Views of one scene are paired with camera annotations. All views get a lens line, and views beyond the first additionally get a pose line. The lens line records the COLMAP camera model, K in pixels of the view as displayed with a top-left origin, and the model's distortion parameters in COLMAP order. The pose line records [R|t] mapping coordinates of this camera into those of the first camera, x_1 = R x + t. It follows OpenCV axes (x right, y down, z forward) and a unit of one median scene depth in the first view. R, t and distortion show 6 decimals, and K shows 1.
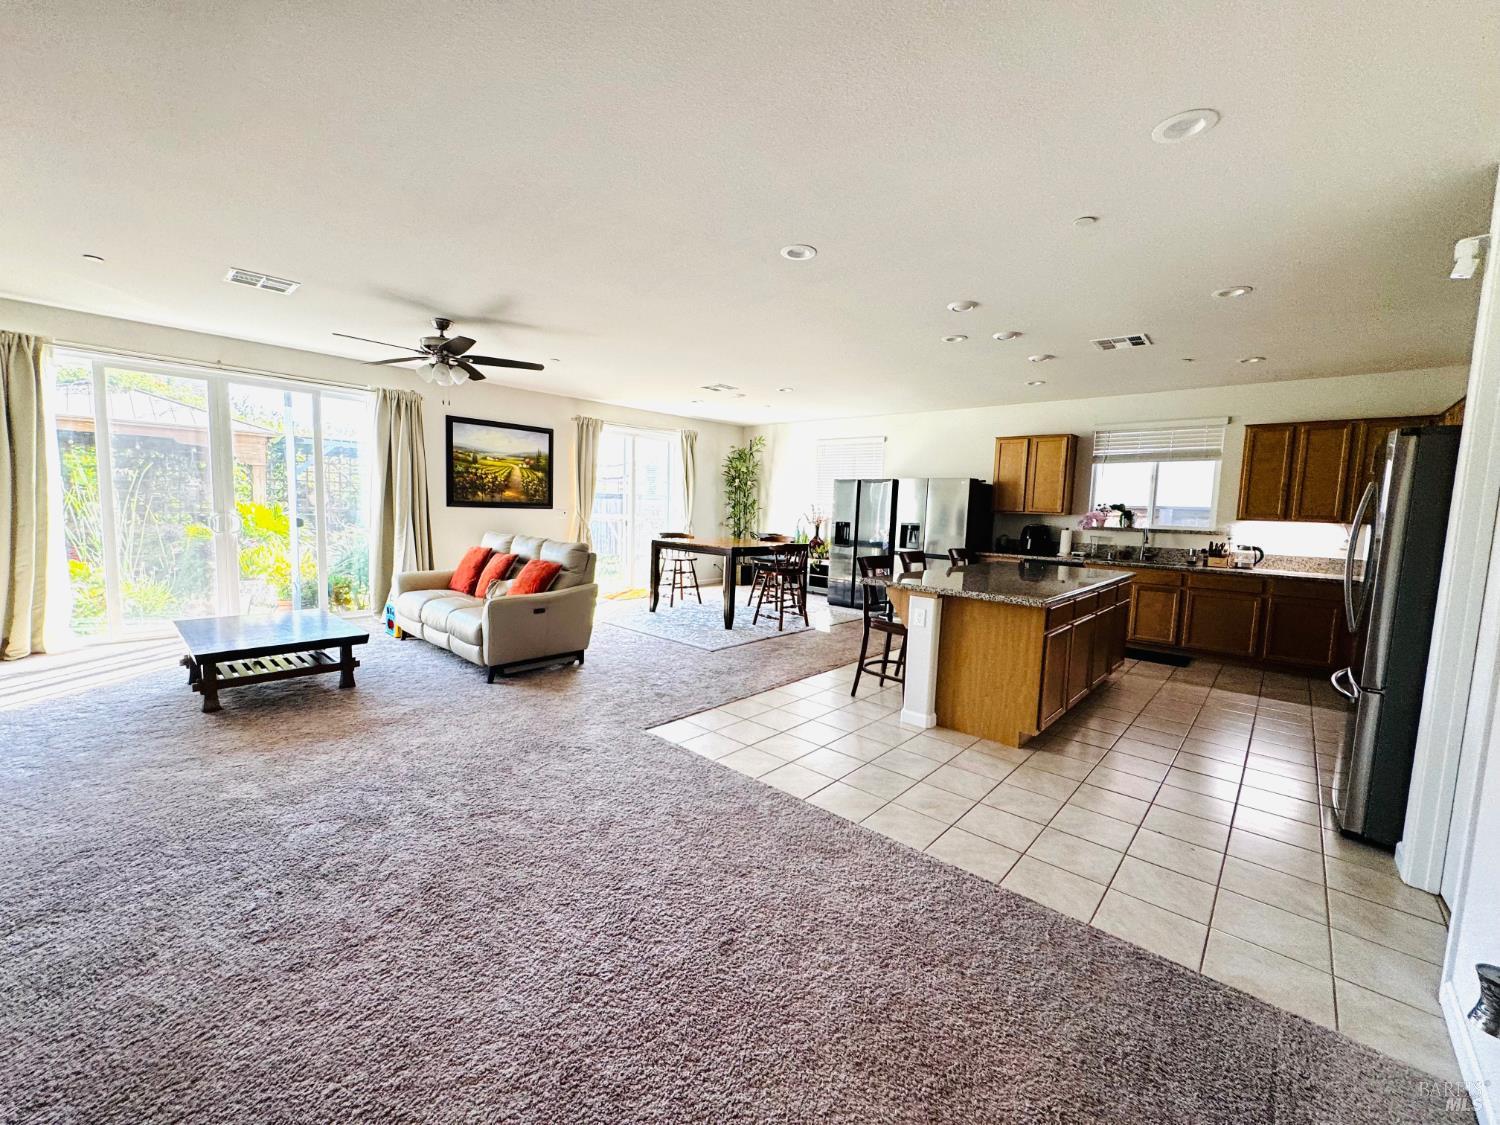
lens RADIAL K [[602.5, 0, 750.0], [0, 602.5, 562.5], [0, 0, 1]] dist [-0.000370, 0.000002]
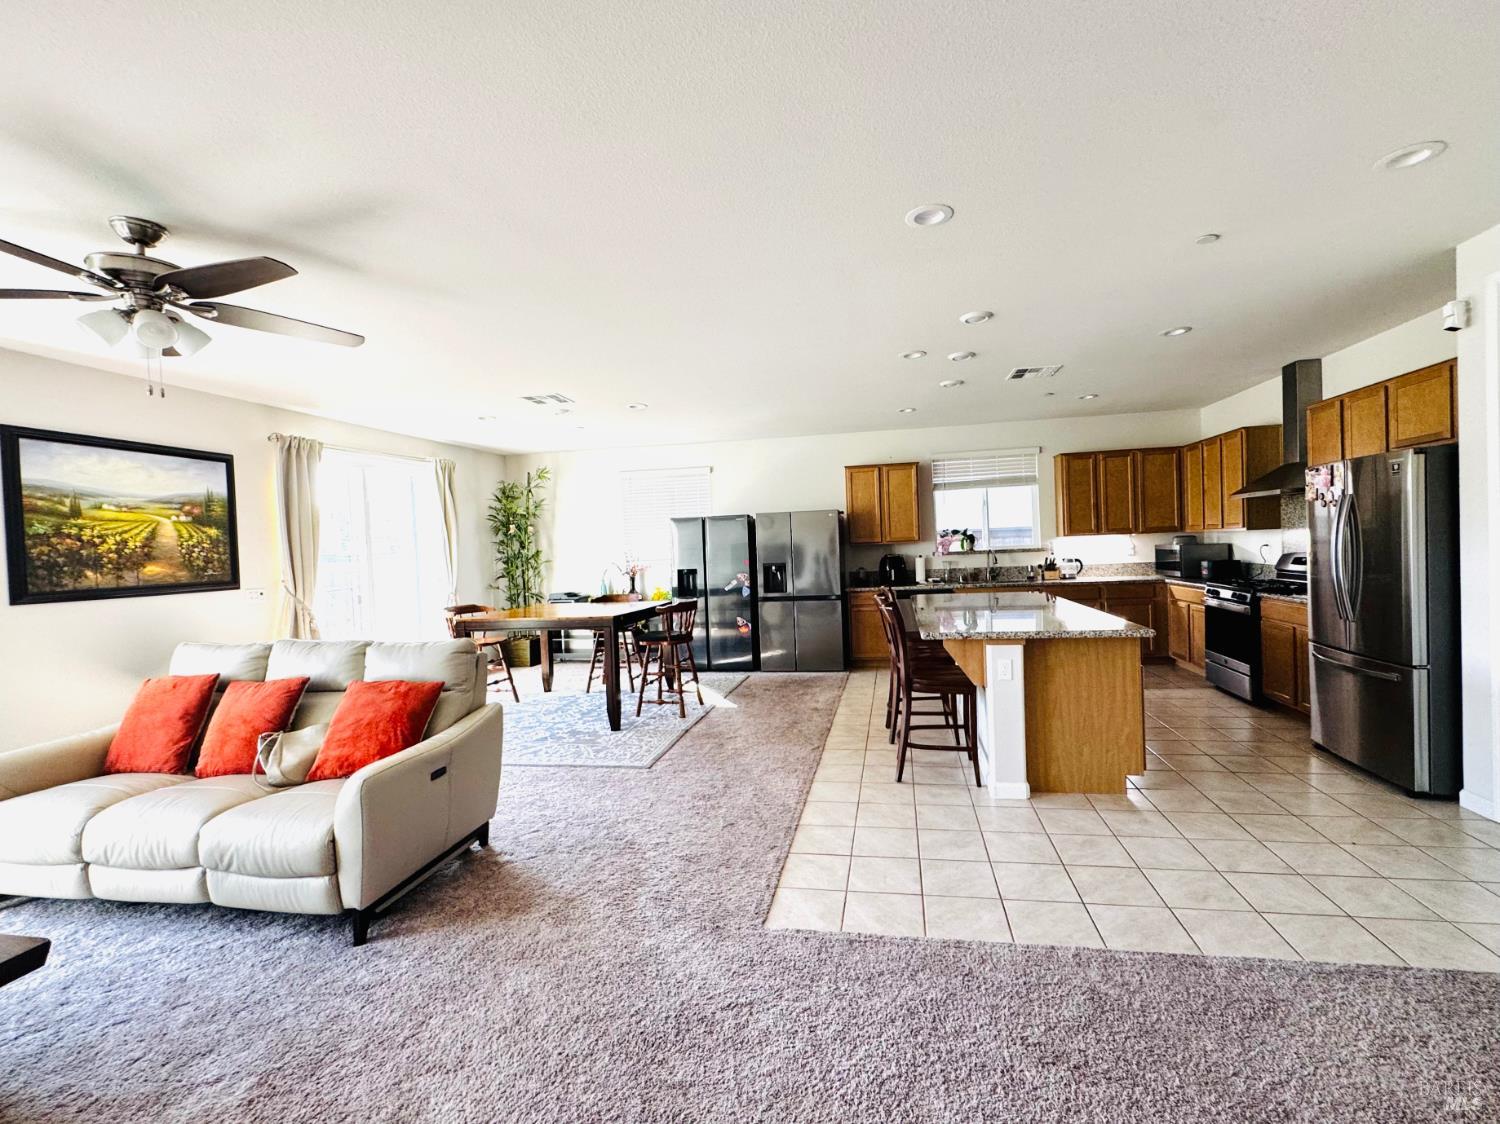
lens RADIAL K [[658.1, 0, 781.8], [0, 658.1, 560.0], [0, 0, 1]] dist [-0.000076, 0.000282]
pose [[0.841248, -0.078512, 0.534919, -0.279433], [0.117575, 0.992287, -0.039266, -0.037296], [-0.527711, 0.095926, 0.843990, 0.221645]]
